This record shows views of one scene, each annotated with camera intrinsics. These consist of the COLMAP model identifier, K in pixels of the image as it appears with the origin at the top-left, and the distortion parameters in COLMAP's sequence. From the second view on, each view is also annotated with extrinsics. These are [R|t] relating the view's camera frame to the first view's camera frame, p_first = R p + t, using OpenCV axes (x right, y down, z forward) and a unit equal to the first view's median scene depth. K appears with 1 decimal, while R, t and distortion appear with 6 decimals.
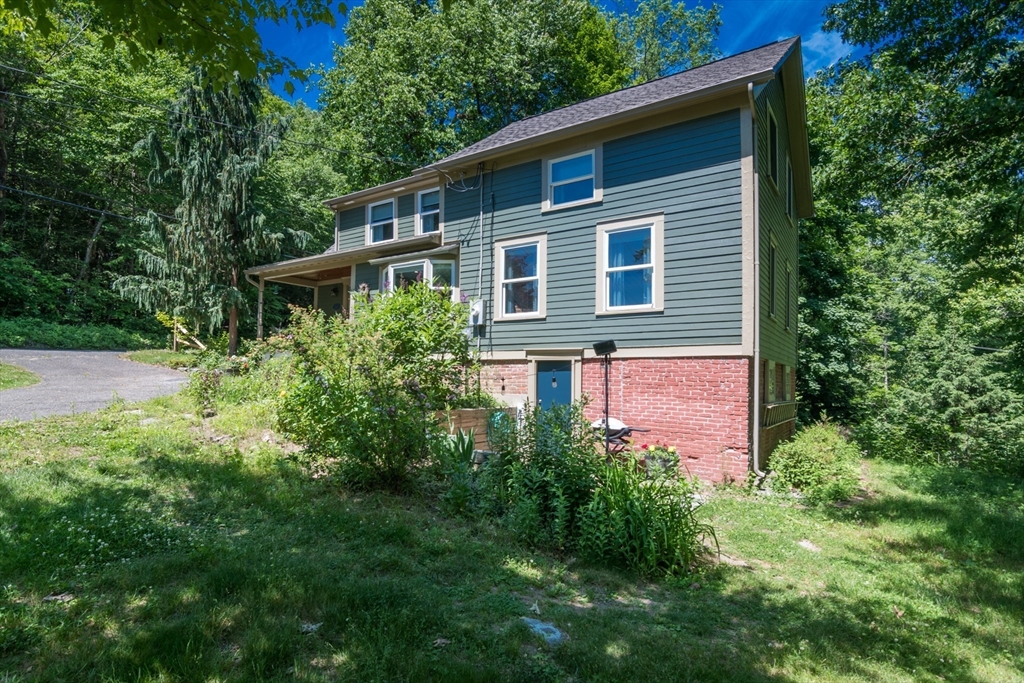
lens RADIAL K [[531.2, 0, 506.7], [0, 531.2, 361.9], [0, 0, 1]] dist [0.003204, 0.000038]
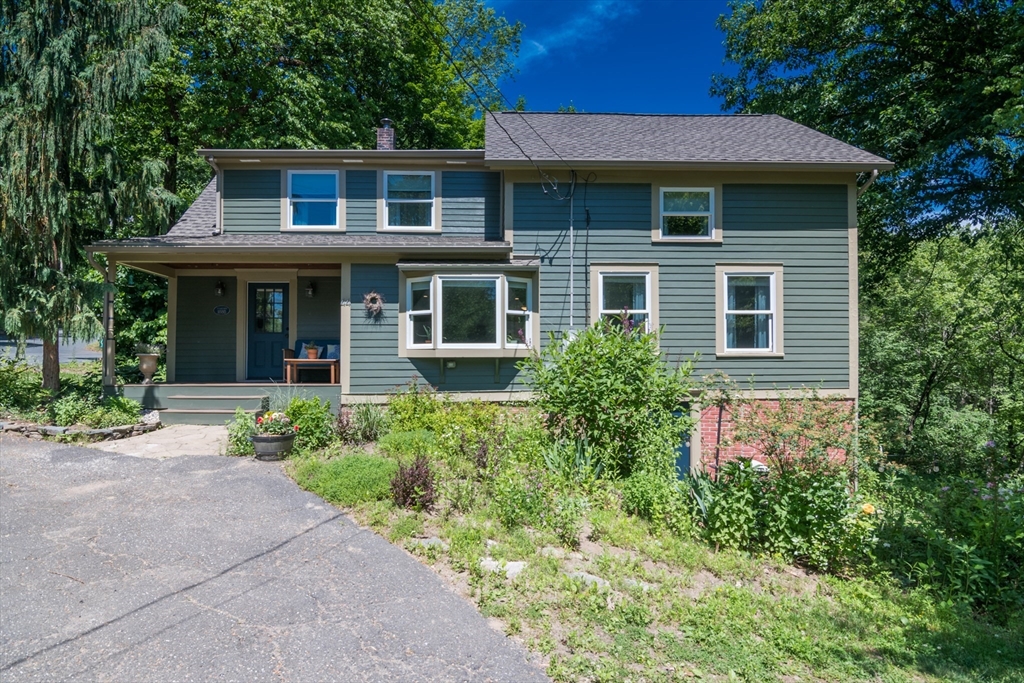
lens RADIAL K [[553.0, 0, 496.6], [0, 553.0, 362.7], [0, 0, 1]] dist [-0.010830, -0.000781]
pose [[0.816708, -0.007825, 0.576998, -0.713202], [-0.006360, 0.999725, 0.022560, -0.090003], [-0.577016, -0.022095, 0.816434, 0.365373]]
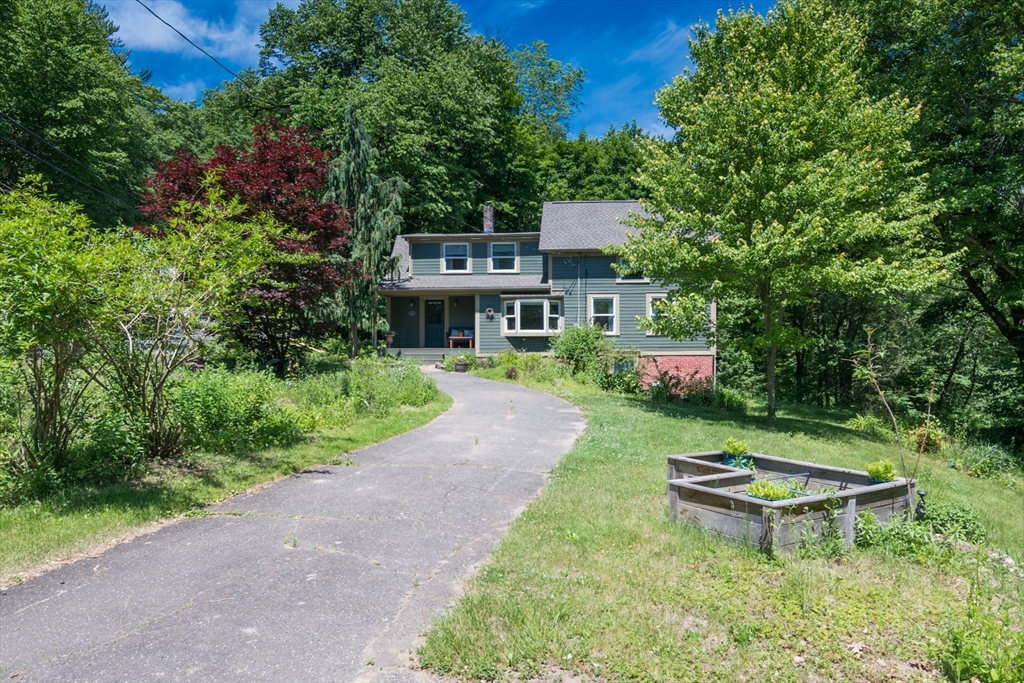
lens RADIAL K [[673.8, 0, 505.1], [0, 673.8, 347.9], [0, 0, 1]] dist [-0.010191, -0.000758]
pose [[0.880810, -0.013417, 0.473280, -1.515422], [-0.001732, 0.999500, 0.031559, -0.114376], [-0.473467, -0.028617, 0.880347, -1.053910]]
